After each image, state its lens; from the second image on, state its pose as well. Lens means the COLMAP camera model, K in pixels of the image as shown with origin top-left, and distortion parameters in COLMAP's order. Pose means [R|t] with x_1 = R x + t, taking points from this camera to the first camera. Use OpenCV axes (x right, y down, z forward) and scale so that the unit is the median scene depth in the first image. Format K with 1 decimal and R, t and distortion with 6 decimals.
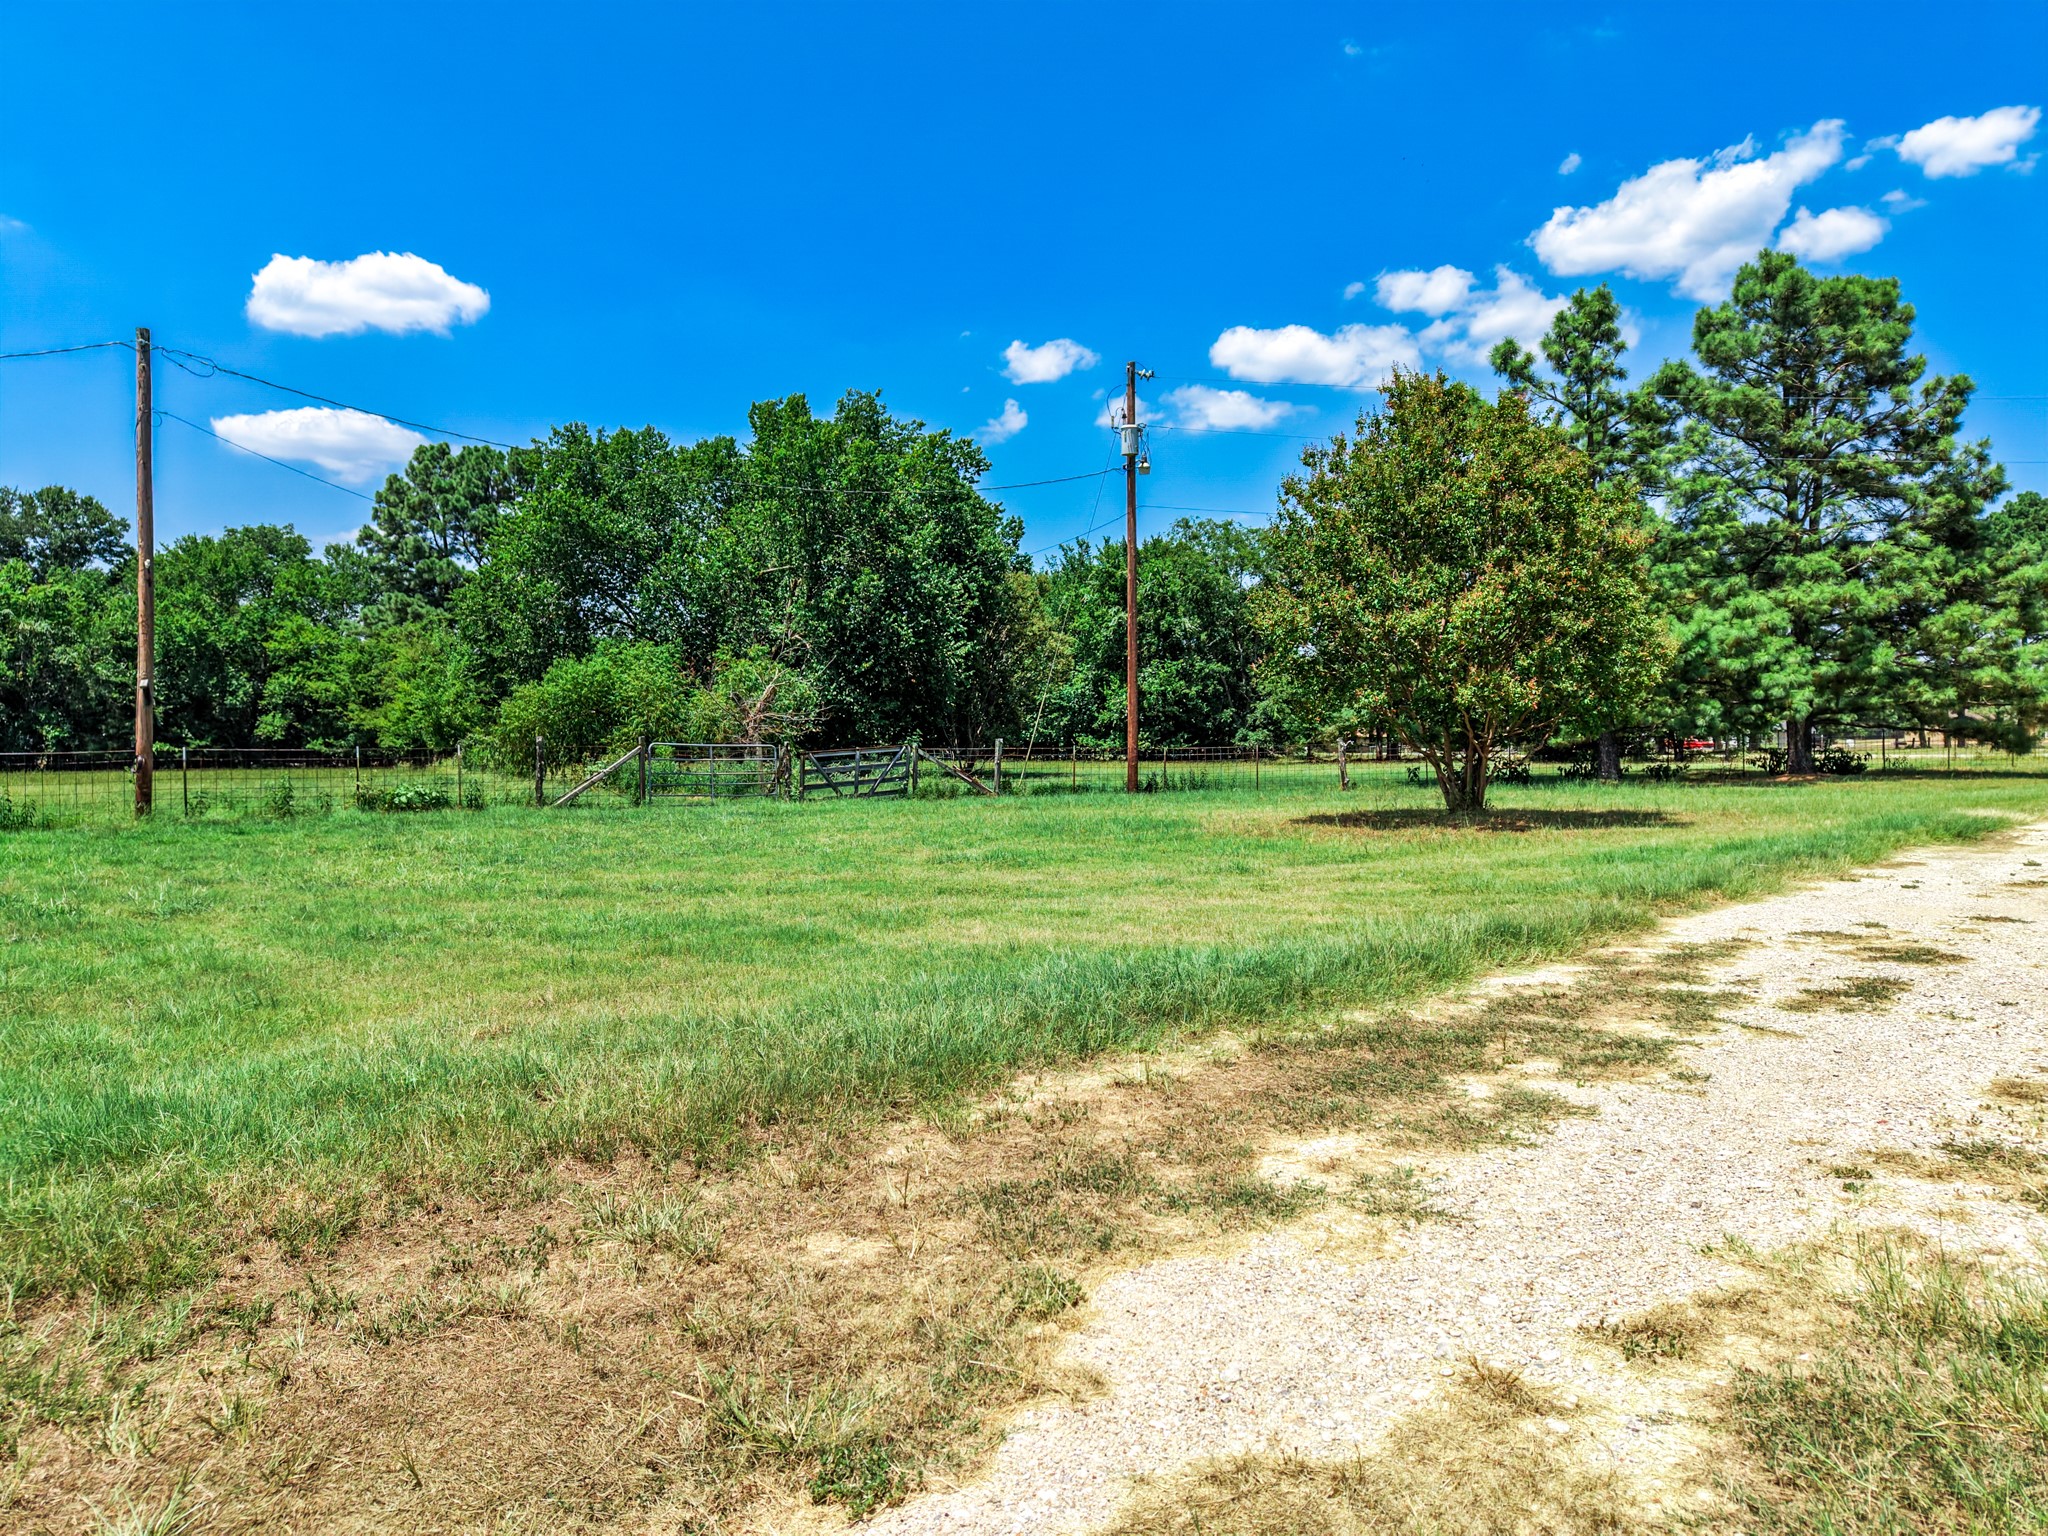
lens RADIAL K [[1449.4, 0, 1015.6], [0, 1449.4, 783.8], [0, 0, 1]] dist [0.008345, 0.000603]
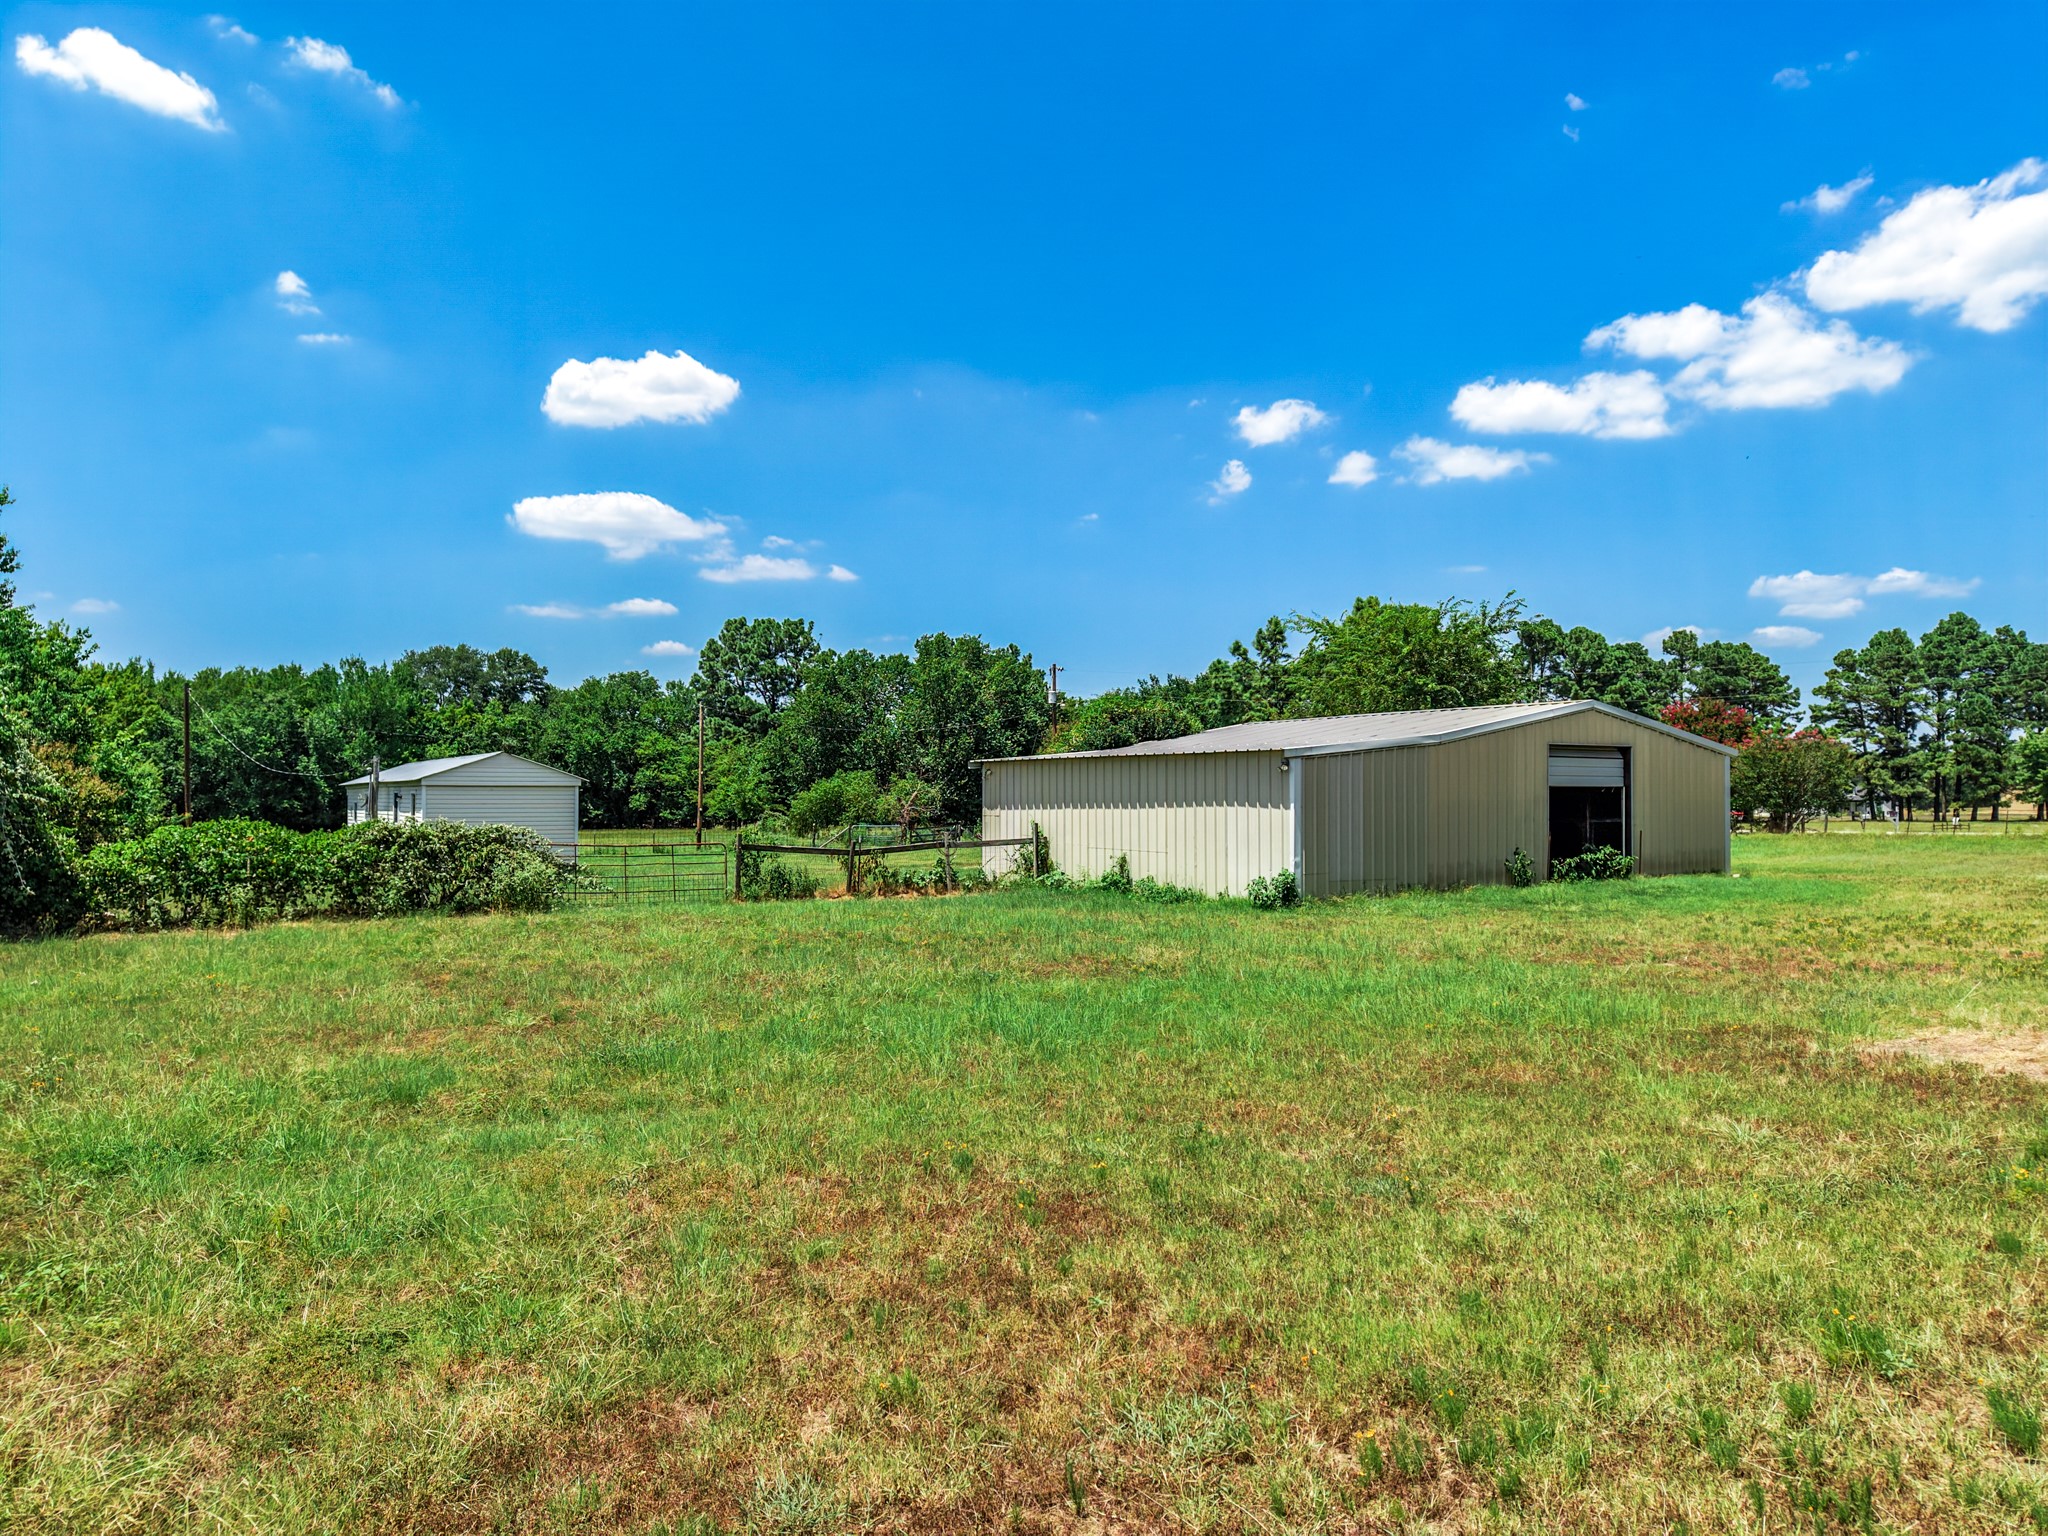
lens RADIAL K [[1449.4, 0, 1015.6], [0, 1449.4, 783.8], [0, 0, 1]] dist [0.008345, 0.000603]
pose [[0.987269, 0.000995, -0.159059, 0.146284], [-0.007393, 0.999187, -0.039638, 0.000427], [0.158890, 0.040310, 0.986473, -0.496587]]
